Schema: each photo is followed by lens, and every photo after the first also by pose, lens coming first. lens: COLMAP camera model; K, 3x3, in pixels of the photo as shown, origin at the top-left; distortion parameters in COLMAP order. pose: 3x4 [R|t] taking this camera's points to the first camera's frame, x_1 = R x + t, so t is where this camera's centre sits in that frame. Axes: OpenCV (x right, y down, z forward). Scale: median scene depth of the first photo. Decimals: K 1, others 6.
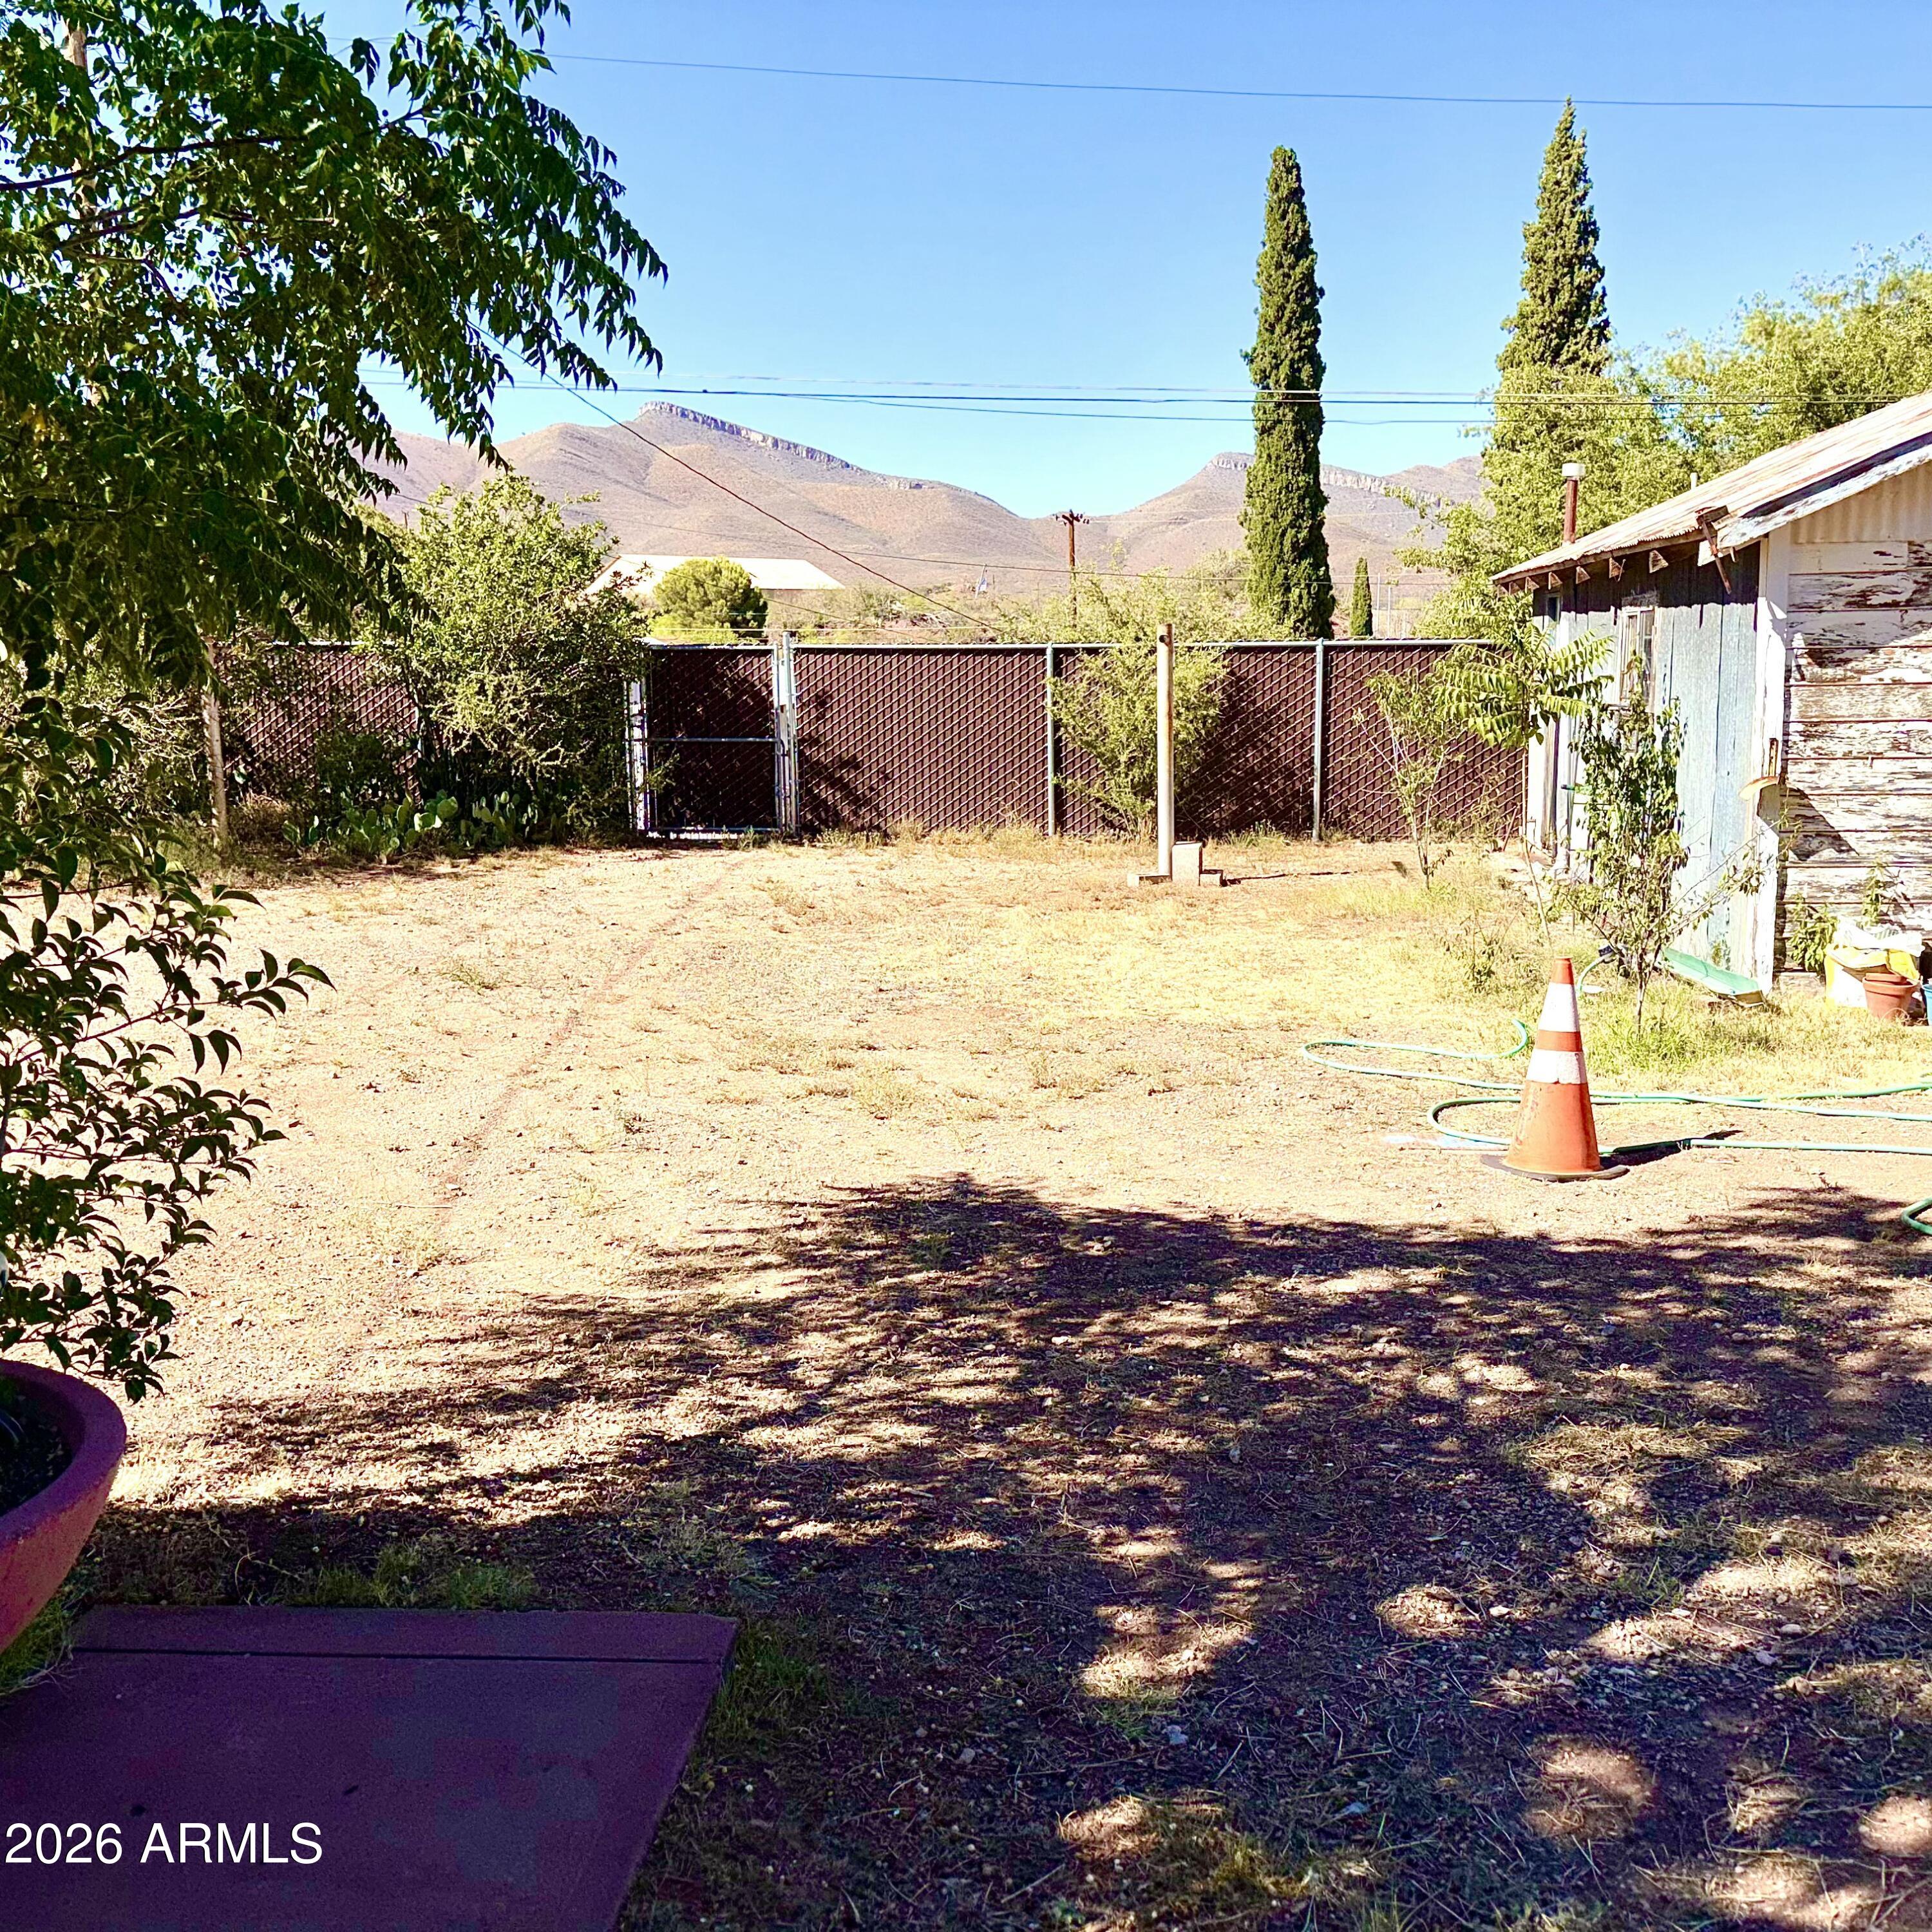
lens RADIAL K [[1926.1, 0, 966.7], [0, 1926.1, 970.0], [0, 0, 1]] dist [-0.021398, 0.000000]
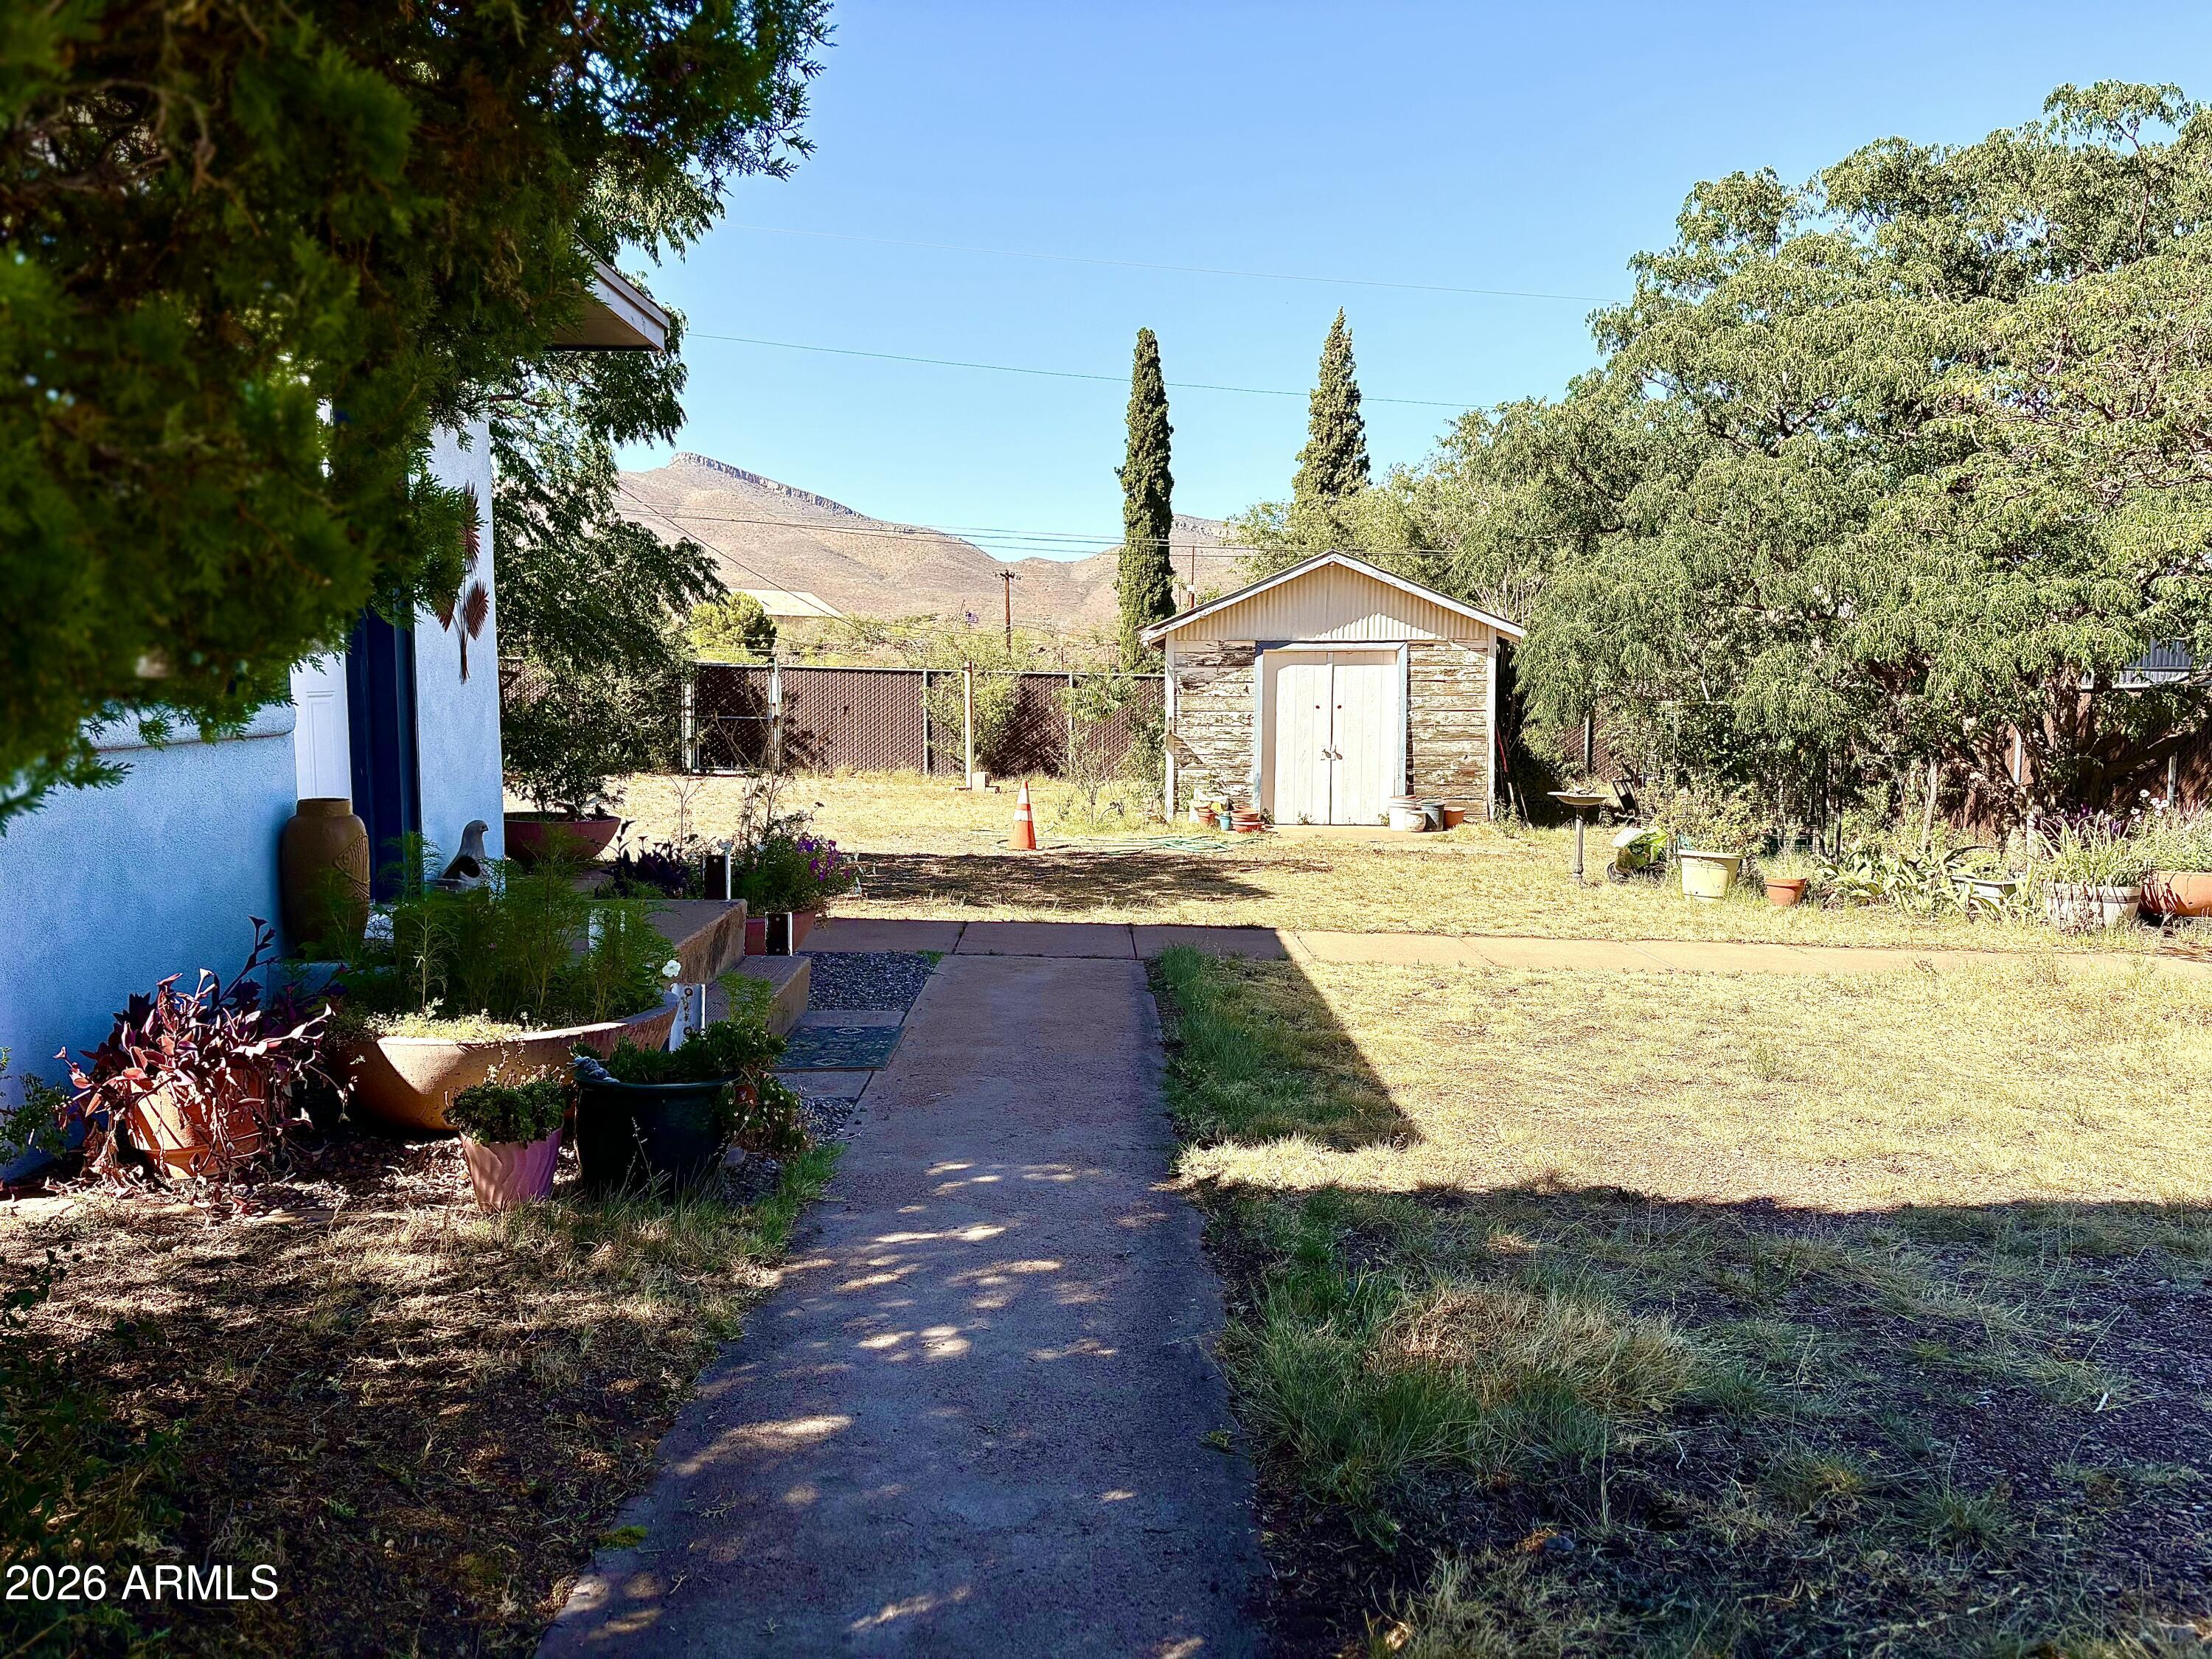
lens RADIAL K [[1676.8, 0, 1109.8], [0, 1676.8, 827.2], [0, 0, 1]] dist [0.029894, -0.021753]
pose [[0.995322, 0.020373, 0.094438, 0.027539], [-0.013438, 0.997205, -0.073500, 0.035520], [-0.095671, 0.071887, 0.992814, -0.221048]]
